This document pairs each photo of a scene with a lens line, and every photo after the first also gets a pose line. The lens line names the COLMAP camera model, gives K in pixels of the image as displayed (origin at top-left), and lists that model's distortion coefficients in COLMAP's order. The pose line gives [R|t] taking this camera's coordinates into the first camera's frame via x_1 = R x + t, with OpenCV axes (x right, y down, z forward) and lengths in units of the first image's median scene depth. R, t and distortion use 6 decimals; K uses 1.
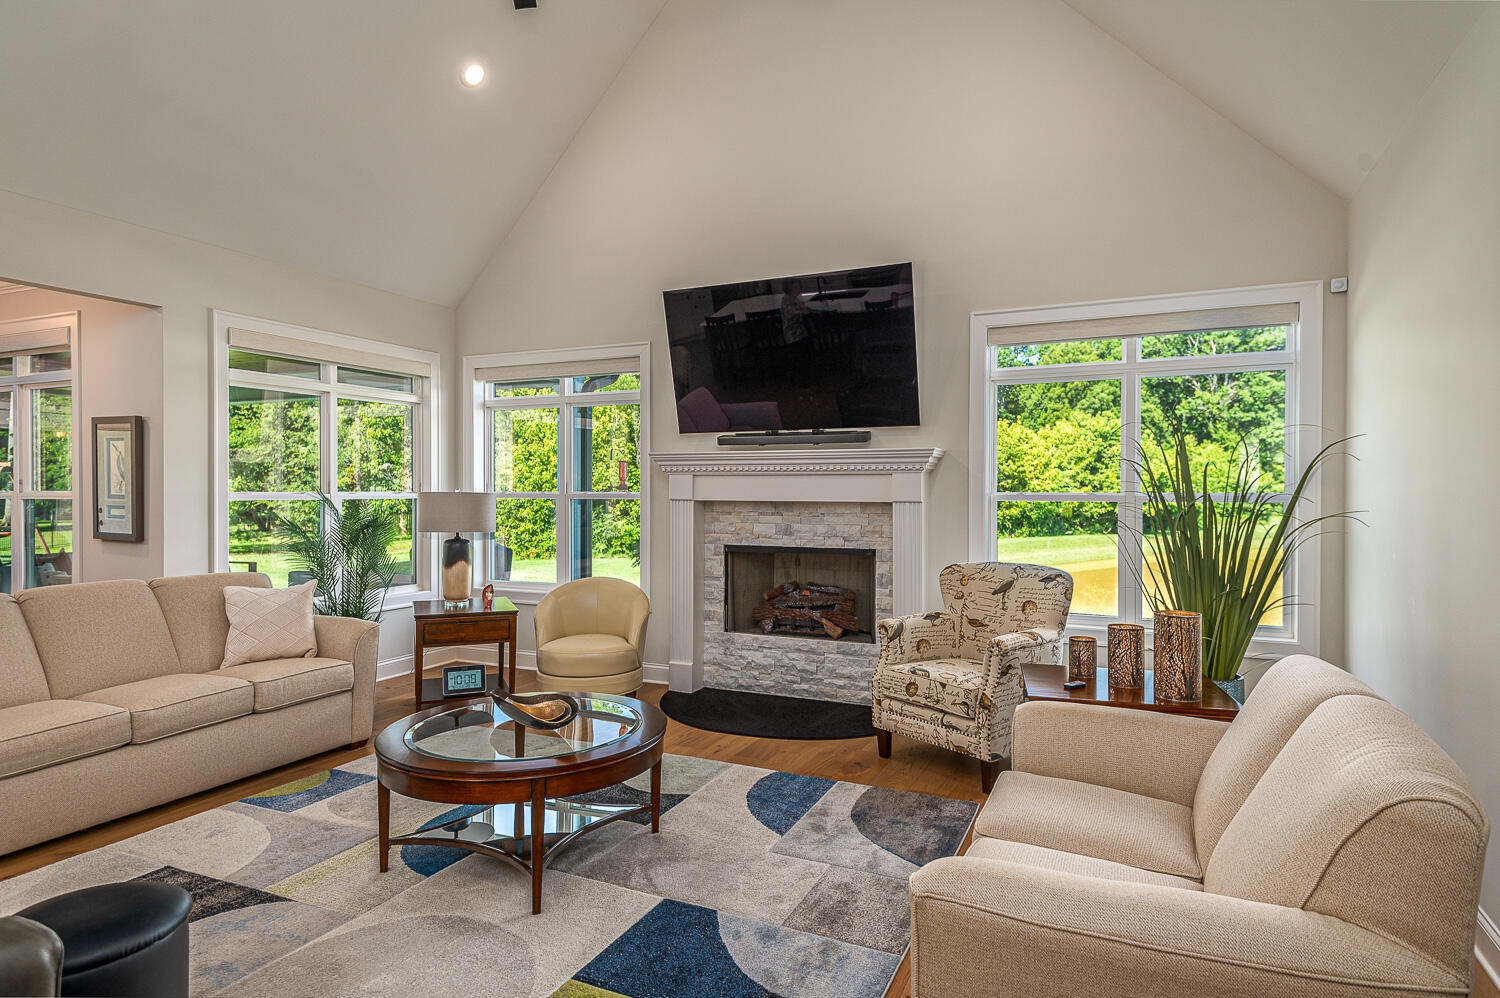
lens RADIAL K [[833.7, 0, 750.7], [0, 833.7, 501.3], [0, 0, 1]] dist [0.019386, -0.000293]
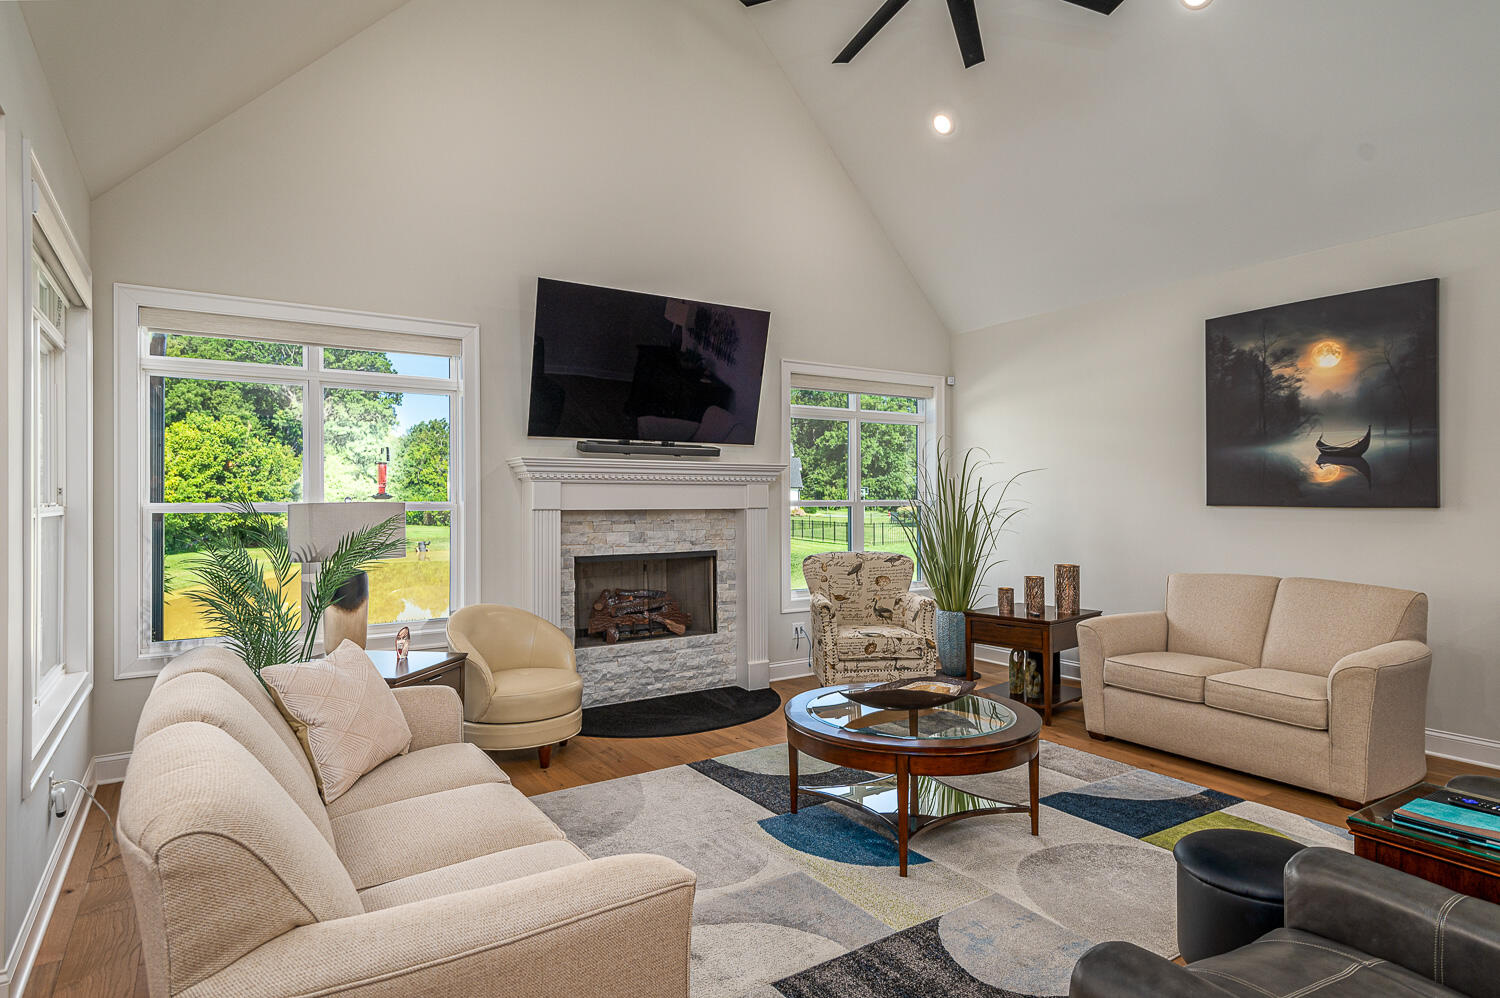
lens RADIAL K [[833.7, 0, 749.9], [0, 833.7, 498.5], [0, 0, 1]] dist [0.019386, -0.000293]
pose [[0.526304, -0.001596, 0.850295, -0.747338], [0.015410, 0.999852, -0.007662, -0.003635], [-0.850157, 0.017136, 0.526251, 0.336258]]
